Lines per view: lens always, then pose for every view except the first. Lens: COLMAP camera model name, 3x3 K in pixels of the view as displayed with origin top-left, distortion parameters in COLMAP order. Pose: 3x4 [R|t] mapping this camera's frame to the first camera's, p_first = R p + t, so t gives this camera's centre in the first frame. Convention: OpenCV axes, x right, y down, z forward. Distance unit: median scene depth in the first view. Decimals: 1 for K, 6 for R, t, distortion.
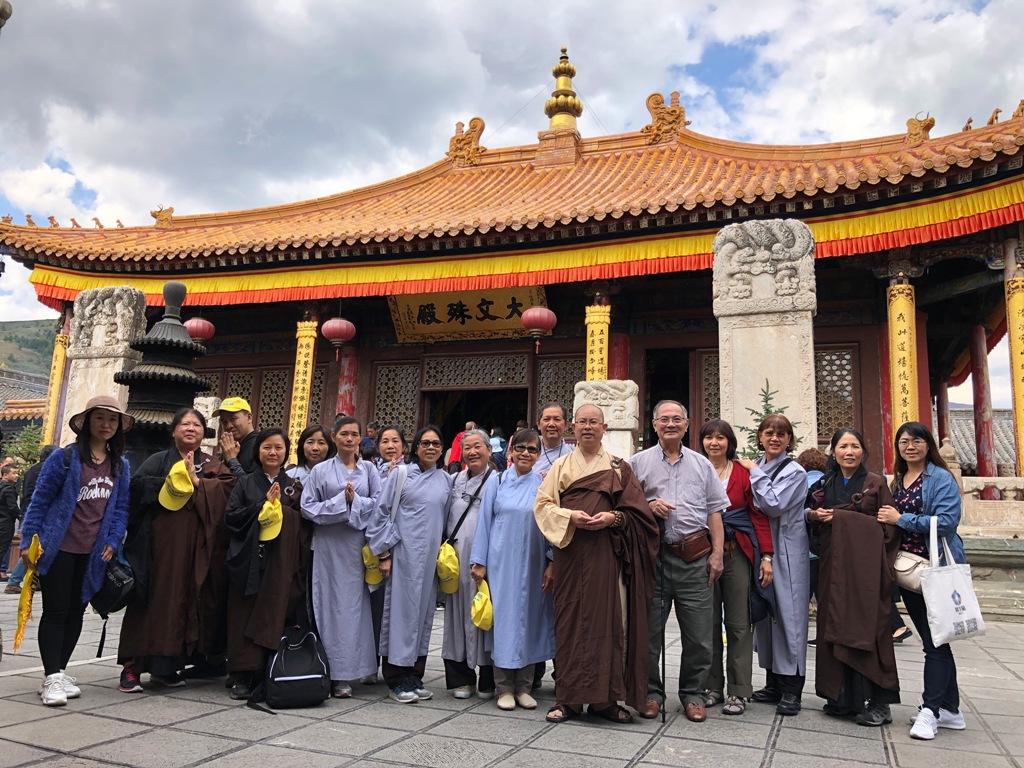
lens RADIAL K [[835.3, 0, 522.9], [0, 835.3, 381.9], [0, 0, 1]] dist [0.037336, -0.037348]
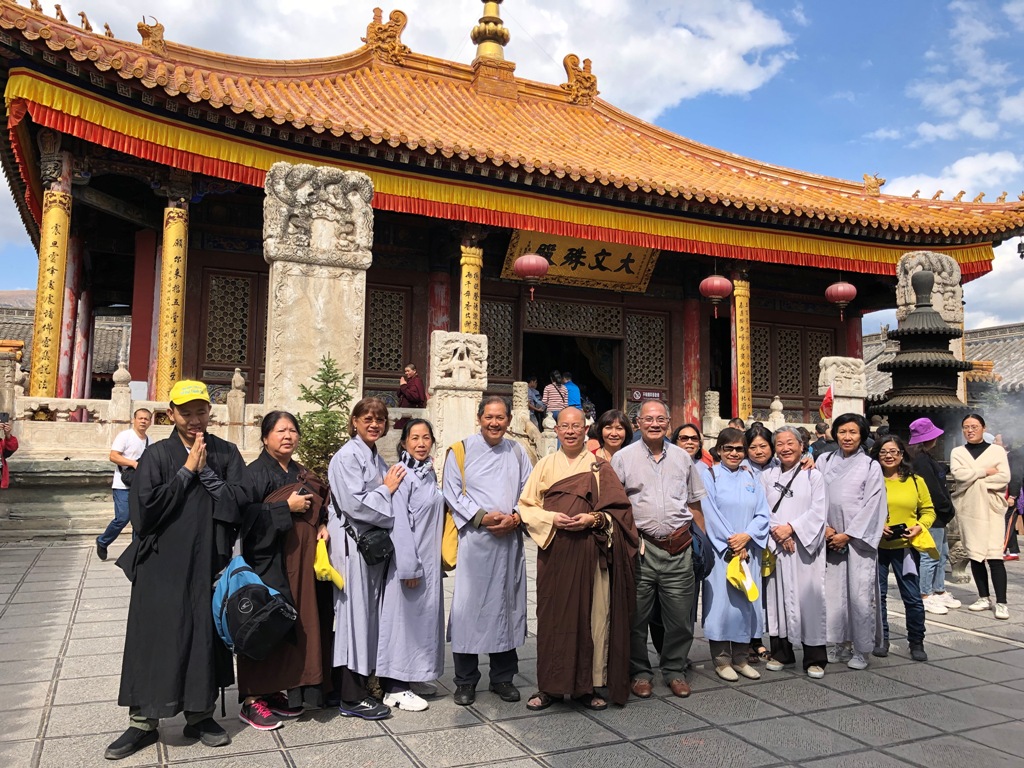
lens RADIAL K [[835.3, 0, 511.8], [0, 835.3, 381.6], [0, 0, 1]] dist [0.037336, -0.037348]
pose [[0.710838, 0.032539, 0.702603, -0.974371], [-0.114228, 0.991008, 0.069671, 0.003105], [-0.694018, -0.129782, 0.708163, 0.378804]]
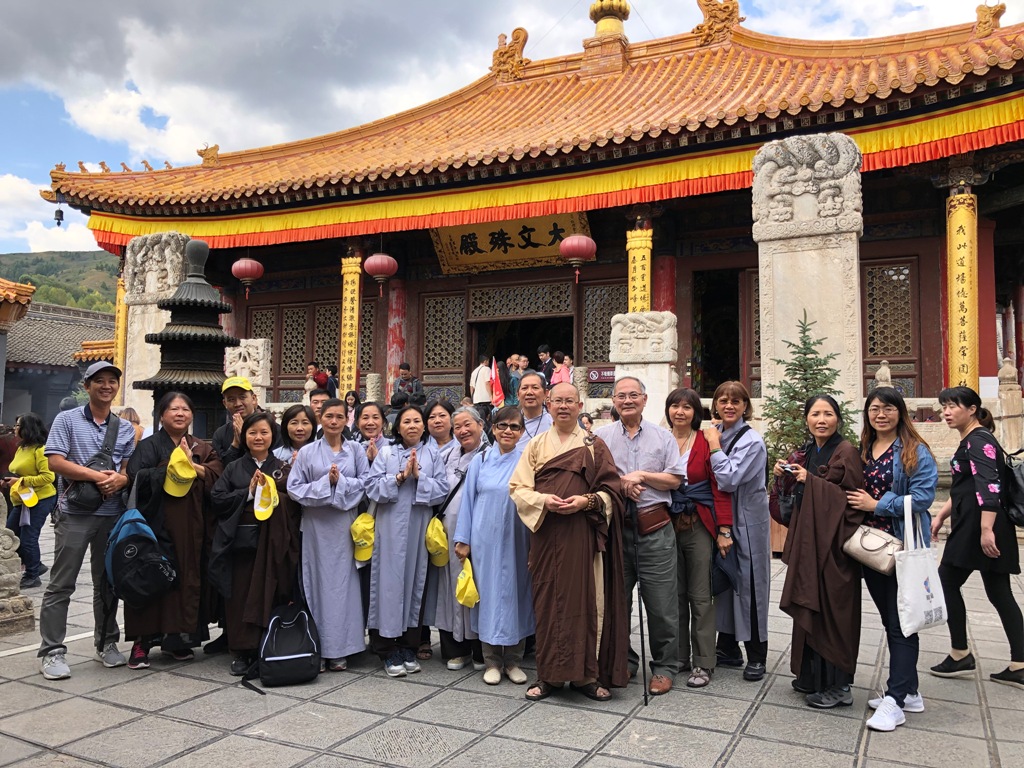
lens RADIAL K [[835.3, 0, 526.6], [0, 835.3, 381.8], [0, 0, 1]] dist [0.037336, -0.037348]
pose [[0.995664, -0.032569, -0.087132, 0.039566], [0.041836, 0.993406, 0.106740, -0.026309], [0.083081, -0.109922, 0.990462, 0.010187]]
